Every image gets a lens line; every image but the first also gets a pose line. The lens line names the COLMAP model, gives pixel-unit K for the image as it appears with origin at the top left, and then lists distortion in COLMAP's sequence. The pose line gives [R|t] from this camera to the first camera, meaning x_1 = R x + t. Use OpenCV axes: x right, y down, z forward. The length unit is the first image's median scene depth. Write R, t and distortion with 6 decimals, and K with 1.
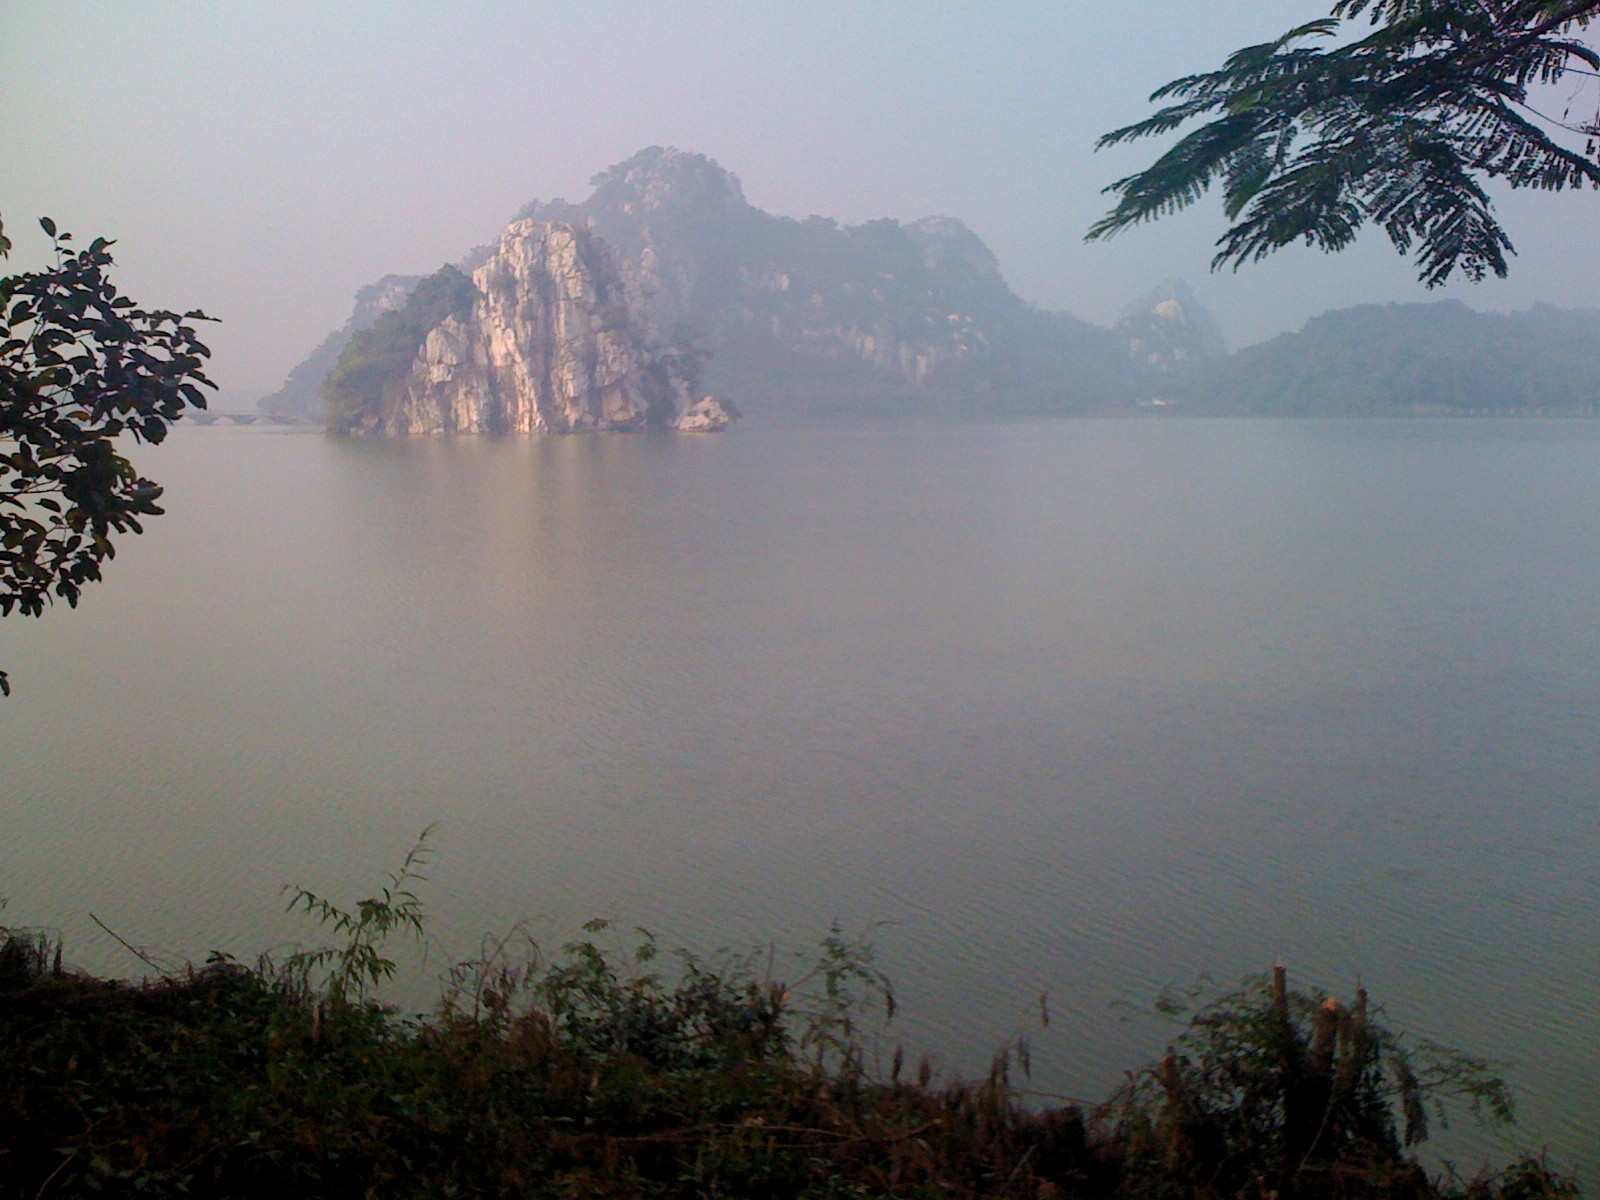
lens RADIAL K [[1604.8, 0, 800.0], [0, 1604.8, 600.0], [0, 0, 1]] dist [0.077453, -0.365871]
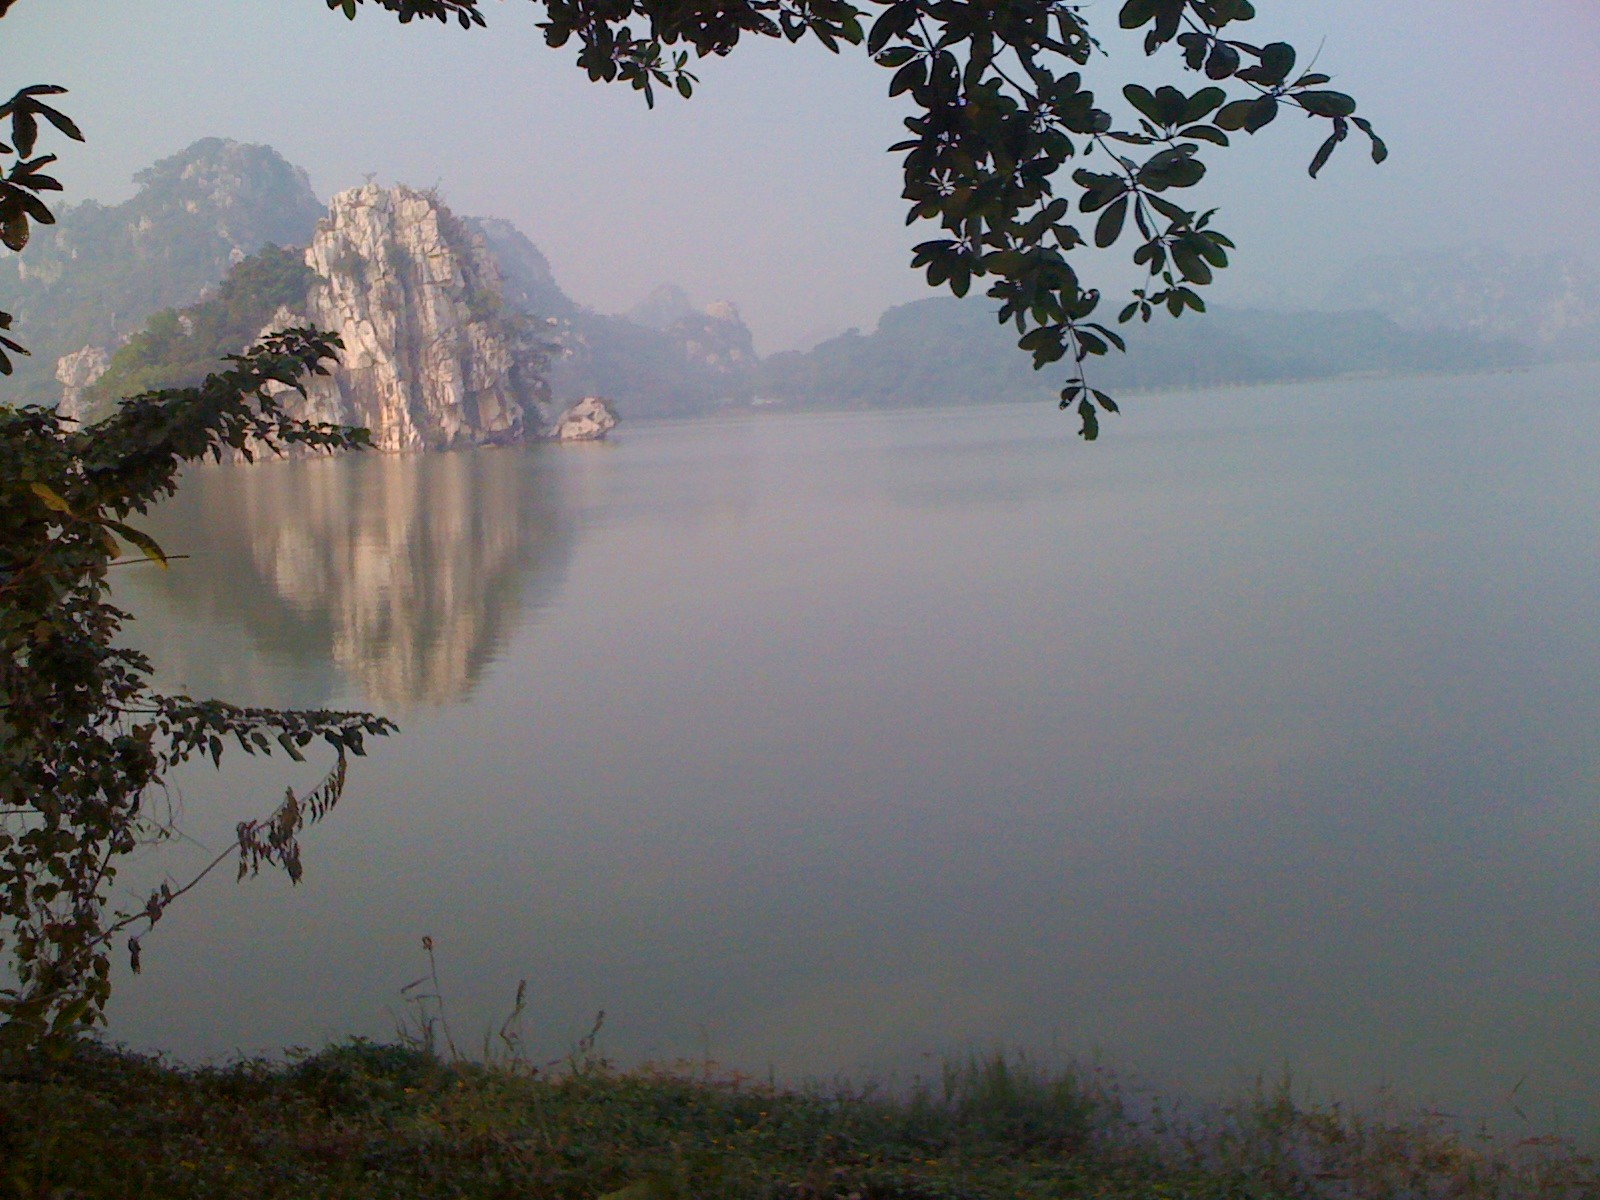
lens RADIAL K [[1604.8, 0, 800.0], [0, 1604.8, 600.0], [0, 0, 1]] dist [0.077453, -0.365871]
pose [[0.942923, -0.084814, 0.322030, -0.242831], [0.087115, 0.996172, 0.007286, -0.019070], [-0.321415, 0.021183, 0.946701, 0.183118]]
